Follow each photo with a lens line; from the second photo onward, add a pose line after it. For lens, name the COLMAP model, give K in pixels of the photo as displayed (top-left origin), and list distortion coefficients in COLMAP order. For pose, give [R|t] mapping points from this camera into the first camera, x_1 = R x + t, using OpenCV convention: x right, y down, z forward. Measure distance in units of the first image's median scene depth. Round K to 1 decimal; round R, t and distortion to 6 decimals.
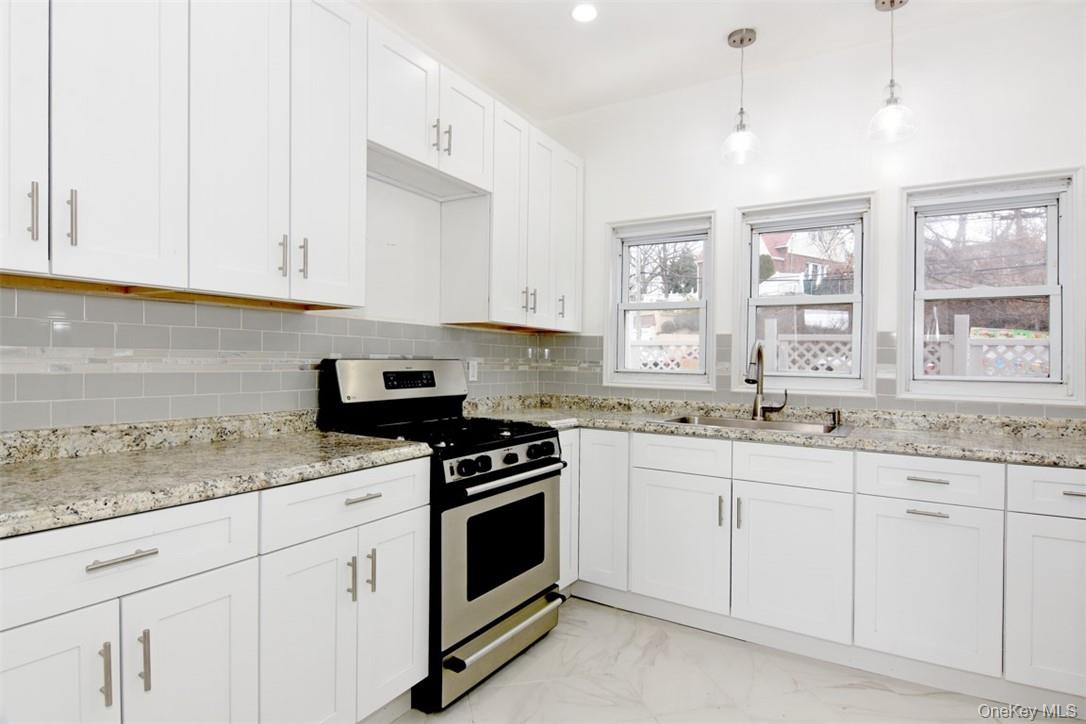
lens RADIAL K [[590.6, 0, 543.0], [0, 590.6, 362.0], [0, 0, 1]] dist [-0.001623, 0.000242]
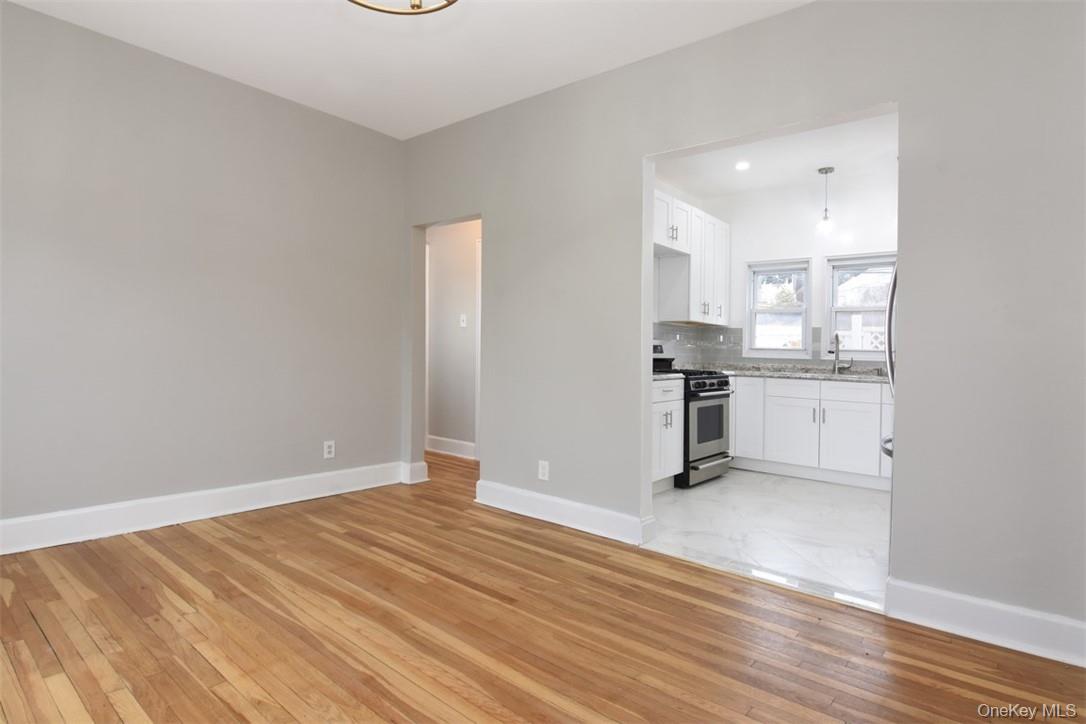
lens RADIAL K [[573.9, 0, 543.6], [0, 573.9, 341.5], [0, 0, 1]] dist [-0.015251, -0.000387]
pose [[0.988145, 0.006302, -0.153397, -0.275133], [-0.009163, 0.999797, -0.017953, 0.038778], [0.153253, 0.019146, 0.988002, -0.941183]]
